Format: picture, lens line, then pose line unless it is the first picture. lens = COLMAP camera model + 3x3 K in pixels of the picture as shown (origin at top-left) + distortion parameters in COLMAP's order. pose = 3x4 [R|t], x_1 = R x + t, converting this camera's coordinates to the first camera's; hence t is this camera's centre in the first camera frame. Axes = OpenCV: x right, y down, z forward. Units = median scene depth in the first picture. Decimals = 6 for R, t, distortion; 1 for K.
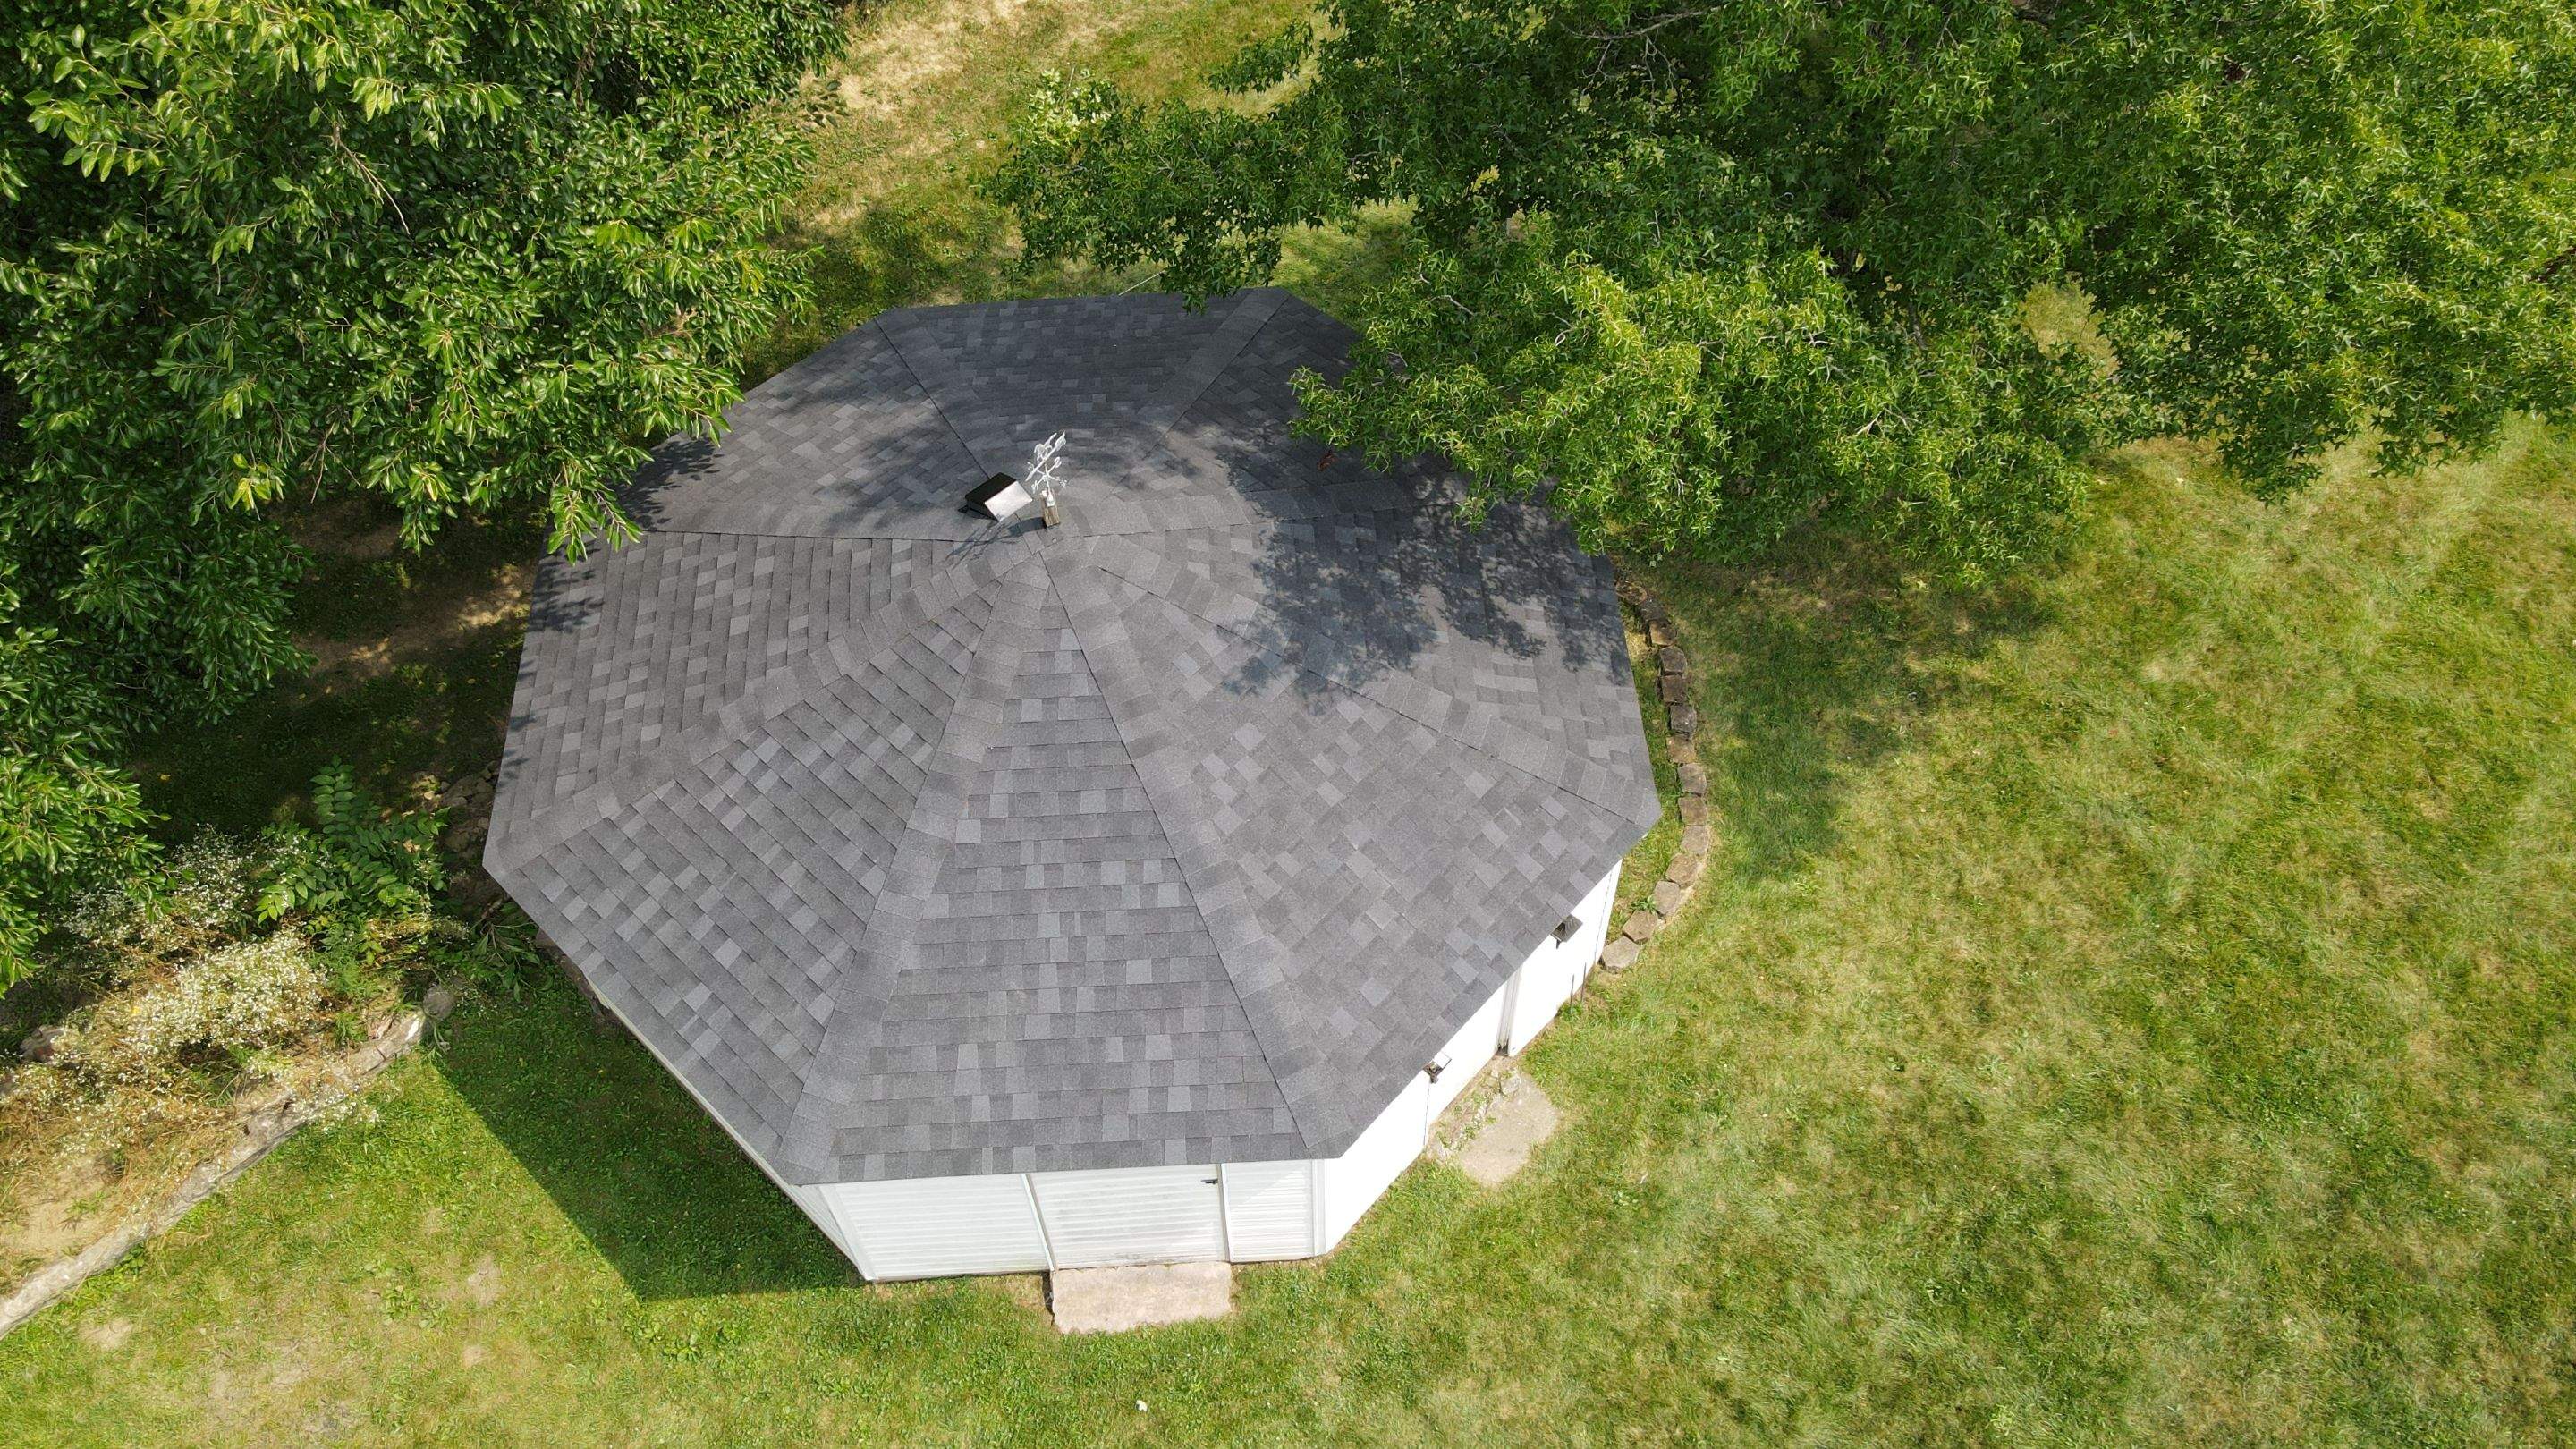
lens RADIAL K [[1881.5, 0, 1286.3], [0, 1881.5, 717.1], [0, 0, 1]] dist [0.014645, 0.011766]
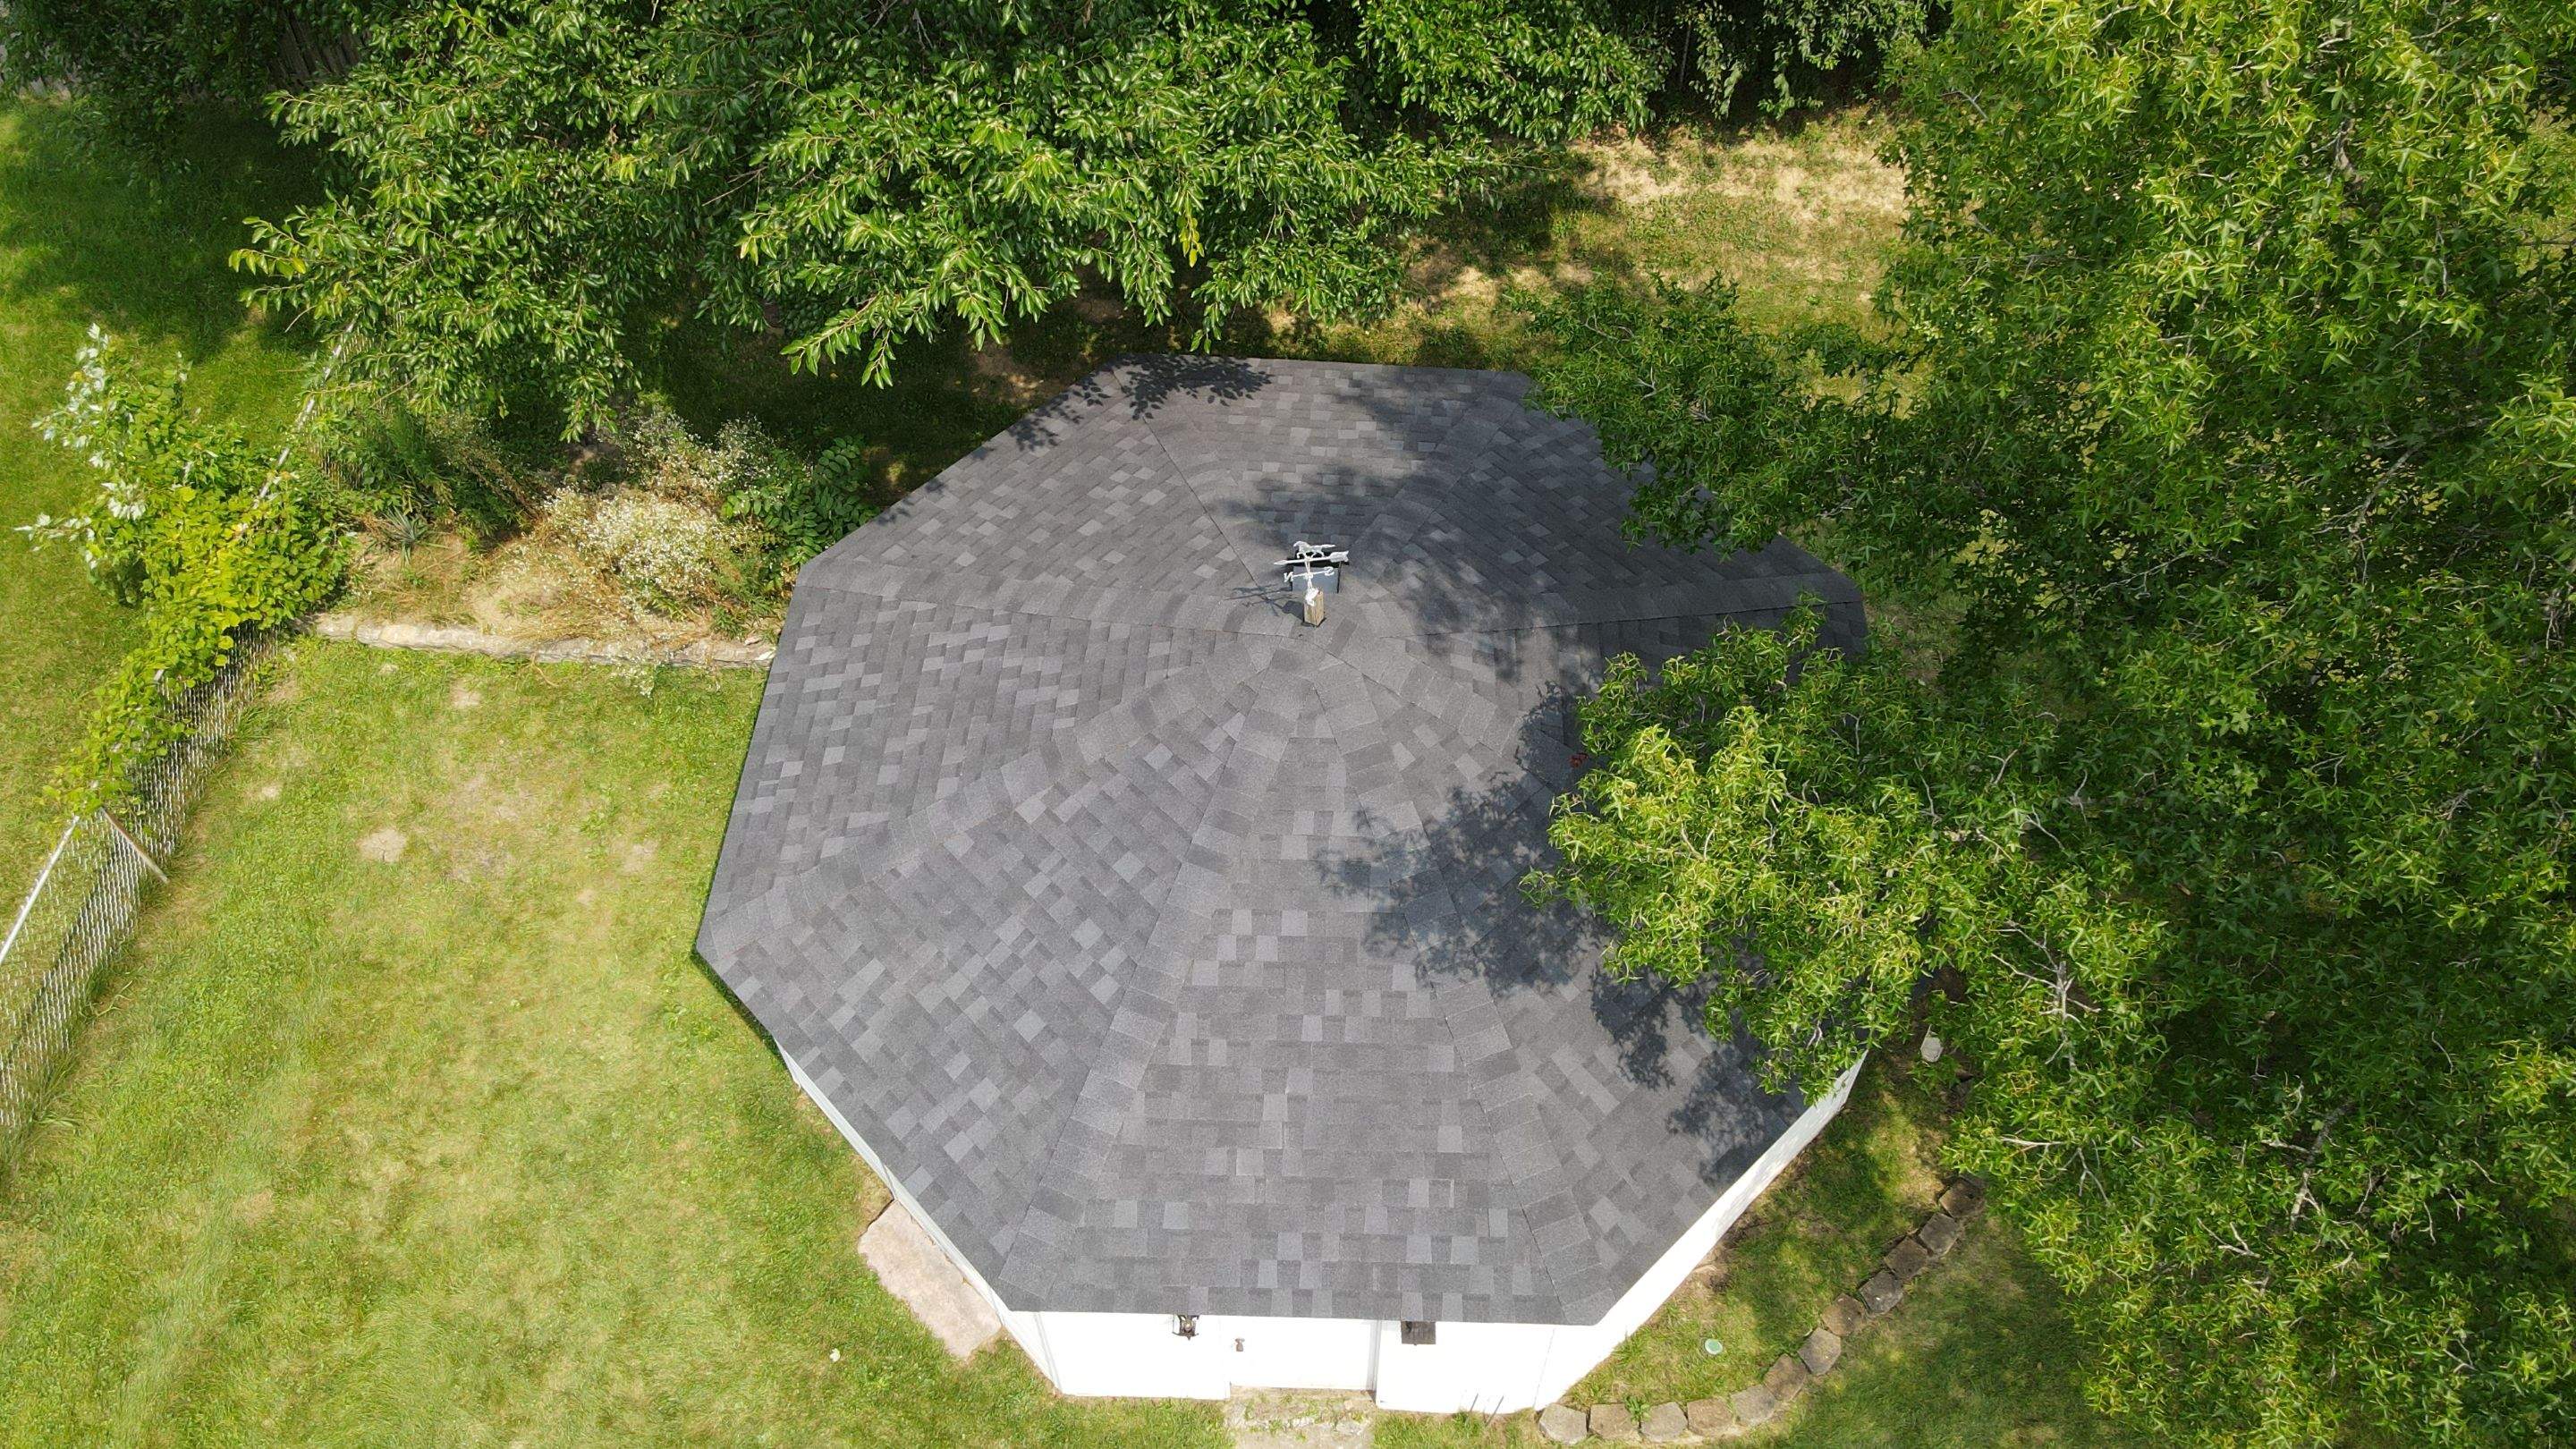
lens RADIAL K [[1881.5, 0, 1287.0], [0, 1881.5, 735.4], [0, 0, 1]] dist [0.014645, 0.011766]
pose [[0.648016, 0.610005, -0.456037, 0.336567], [-0.603771, 0.776426, 0.180622, -0.222030], [0.464259, 0.158296, 0.871439, 0.170601]]
